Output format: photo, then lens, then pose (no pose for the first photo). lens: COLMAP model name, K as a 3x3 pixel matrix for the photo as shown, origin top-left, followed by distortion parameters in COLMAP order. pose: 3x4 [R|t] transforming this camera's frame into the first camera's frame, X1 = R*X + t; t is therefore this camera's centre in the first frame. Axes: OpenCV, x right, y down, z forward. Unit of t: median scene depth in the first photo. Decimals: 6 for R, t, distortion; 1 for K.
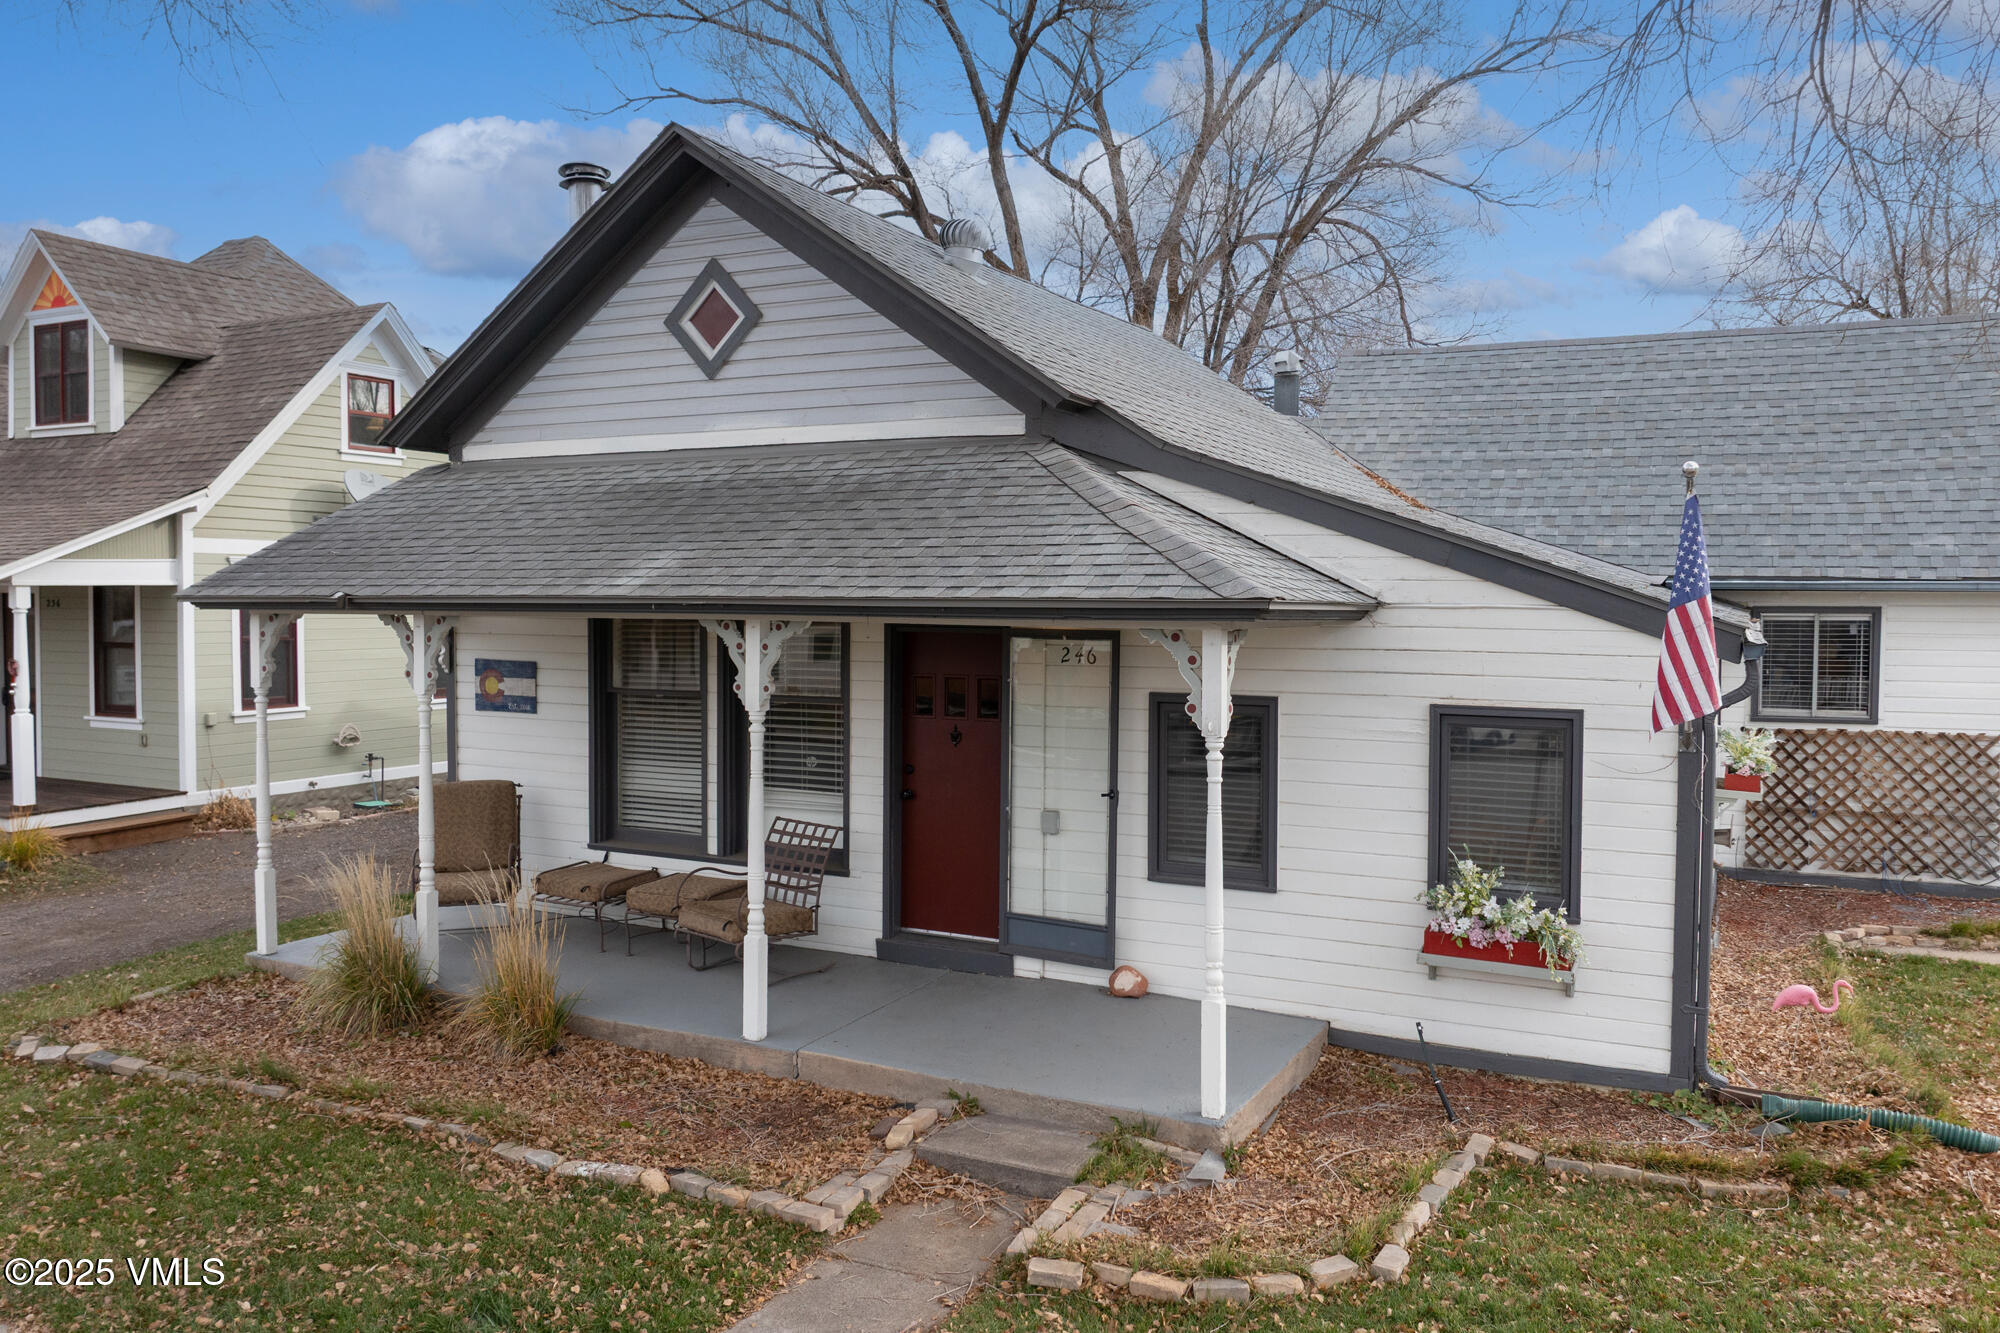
lens RADIAL K [[1409.9, 0, 1005.2], [0, 1409.9, 649.2], [0, 0, 1]] dist [-0.023772, 0.006078]
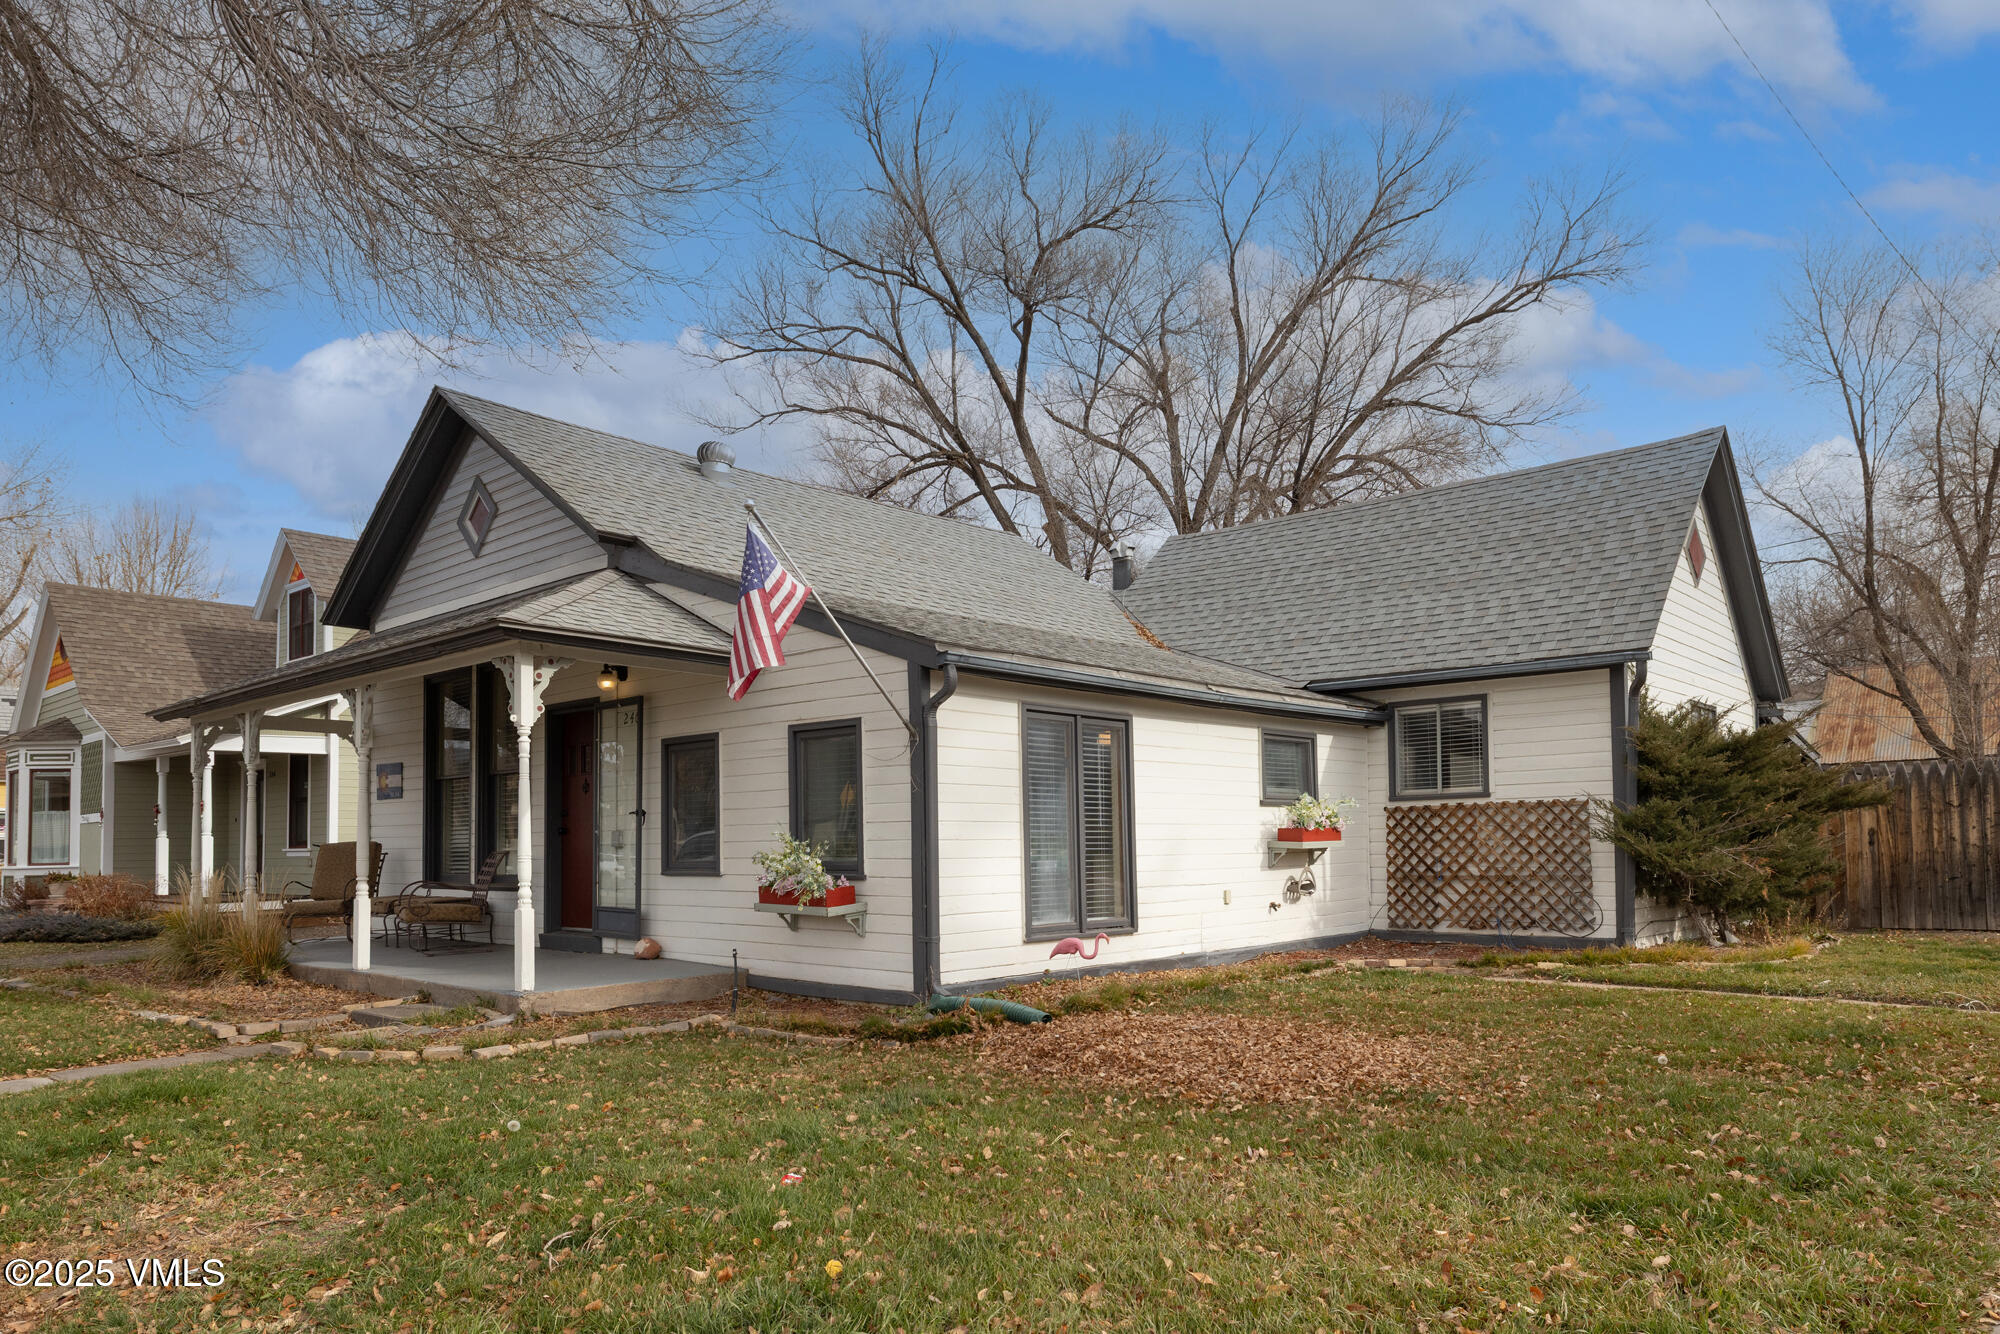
lens RADIAL K [[1193.5, 0, 998.4], [0, 1193.5, 794.5], [0, 0, 1]] dist [0.005348, 0.000760]
pose [[0.966888, -0.030168, -0.253410, 0.486815], [0.011213, 0.997051, -0.075916, 0.120688], [0.254953, 0.070561, 0.964375, -0.032471]]
